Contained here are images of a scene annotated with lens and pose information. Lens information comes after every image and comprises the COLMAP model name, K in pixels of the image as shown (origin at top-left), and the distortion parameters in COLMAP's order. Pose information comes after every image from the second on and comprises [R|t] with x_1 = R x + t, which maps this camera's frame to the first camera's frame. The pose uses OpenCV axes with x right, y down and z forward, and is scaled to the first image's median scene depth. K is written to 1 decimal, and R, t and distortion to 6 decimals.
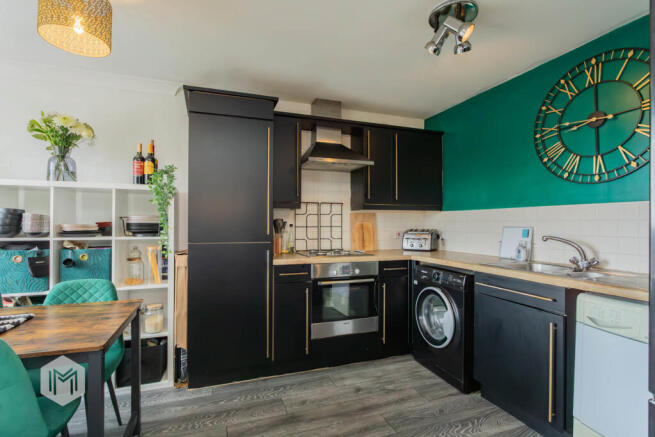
lens RADIAL K [[318.1, 0, 324.8], [0, 318.1, 218.7], [0, 0, 1]] dist [-0.003795, 0.001926]
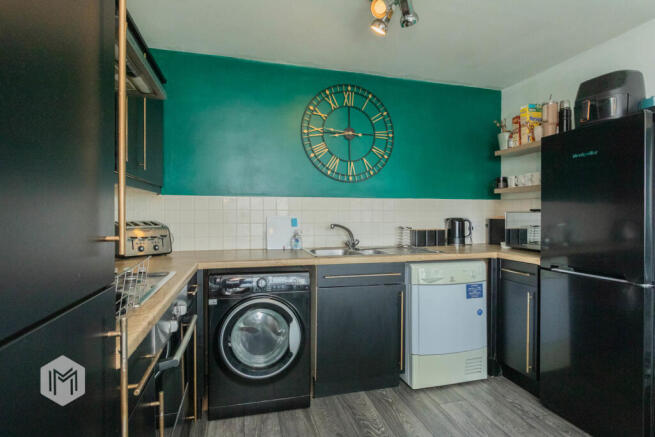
lens RADIAL K [[318.1, 0, 328.3], [0, 318.1, 219.4], [0, 0, 1]] dist [-0.003795, 0.001926]
pose [[0.092417, -0.014689, 0.995612, -0.431915], [-0.015314, 0.999752, 0.016171, 0.019230], [-0.995603, -0.016741, 0.092169, 0.898372]]
